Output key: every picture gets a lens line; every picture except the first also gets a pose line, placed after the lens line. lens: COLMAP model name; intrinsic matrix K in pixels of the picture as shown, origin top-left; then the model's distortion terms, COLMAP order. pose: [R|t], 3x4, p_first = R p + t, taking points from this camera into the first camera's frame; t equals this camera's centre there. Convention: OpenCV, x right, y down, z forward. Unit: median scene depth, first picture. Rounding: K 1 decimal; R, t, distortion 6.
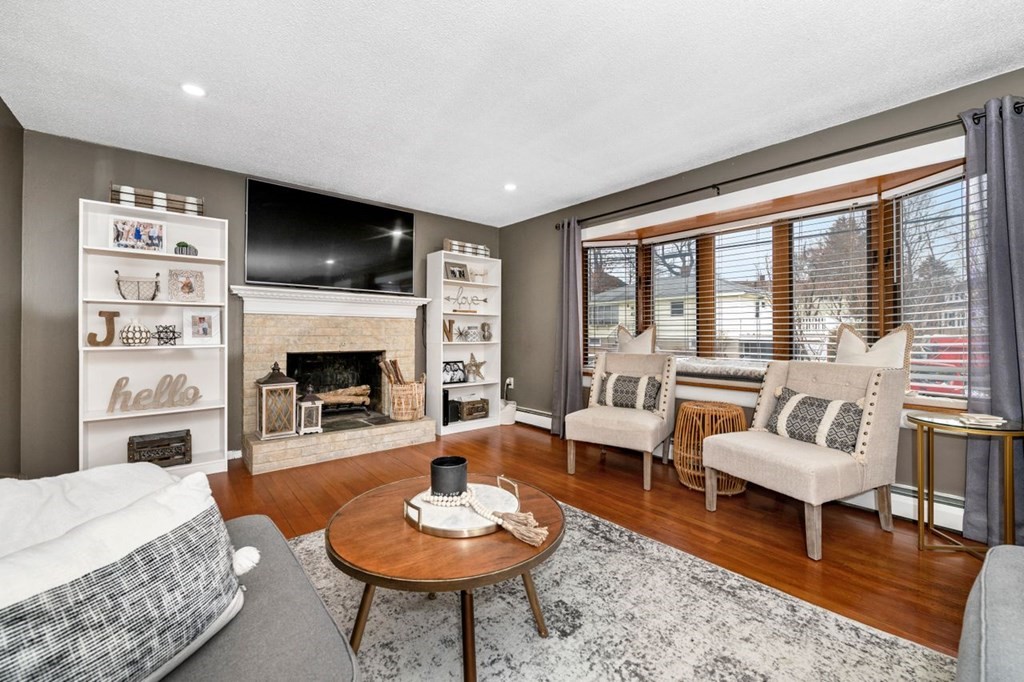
lens RADIAL K [[412.7, 0, 509.1], [0, 412.7, 333.4], [0, 0, 1]] dist [-0.008067, -0.001173]
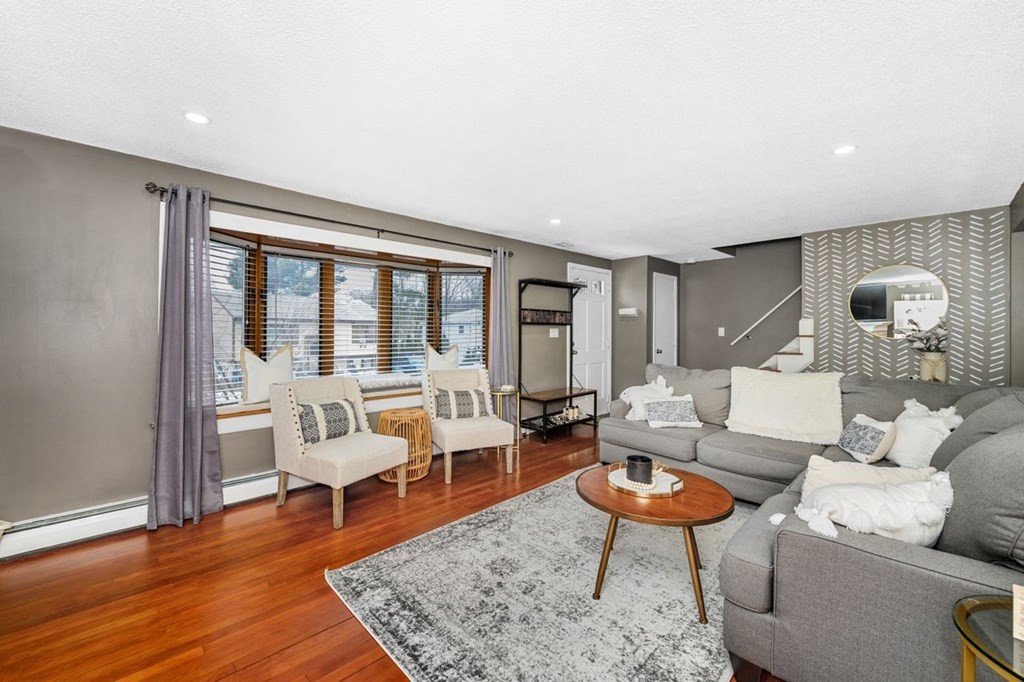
lens RADIAL K [[412.7, 0, 504.4], [0, 412.7, 326.0], [0, 0, 1]] dist [-0.008067, -0.001173]
pose [[-0.066934, 0.018167, 0.997592, -1.004245], [0.001943, 0.999835, -0.018077, -0.079542], [-0.997755, 0.000728, -0.066959, 1.001332]]
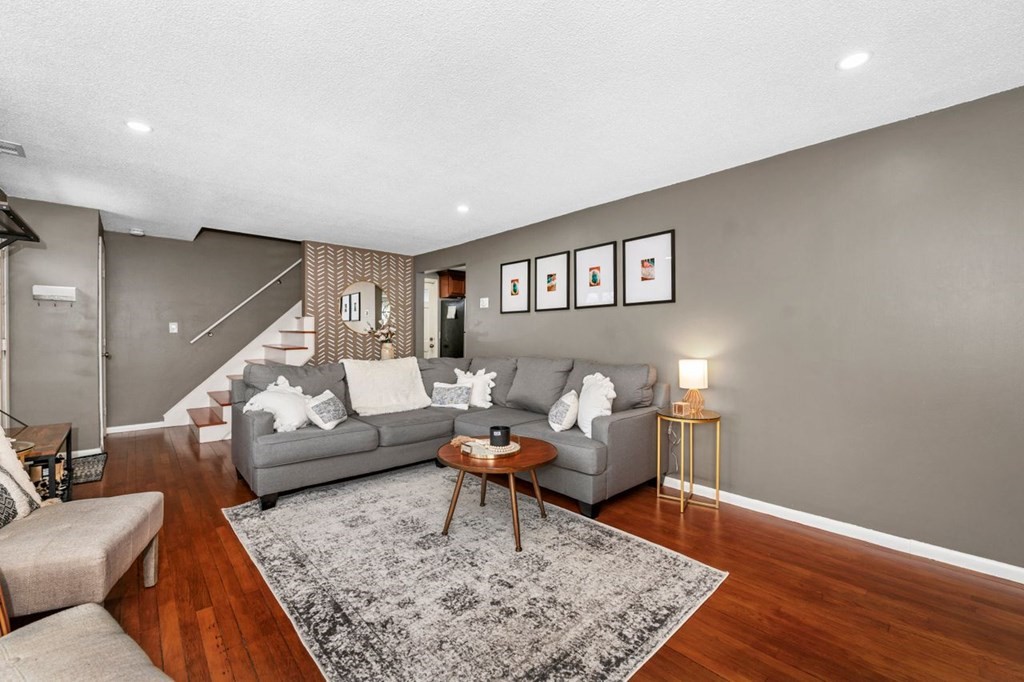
lens RADIAL K [[412.7, 0, 512.3], [0, 412.7, 343.4], [0, 0, 1]] dist [-0.008067, -0.001173]
pose [[-0.999067, -0.001676, -0.043153, -0.077050], [-0.002667, 0.999734, 0.022902, -0.055516], [0.043103, 0.022996, -0.998806, 1.756498]]
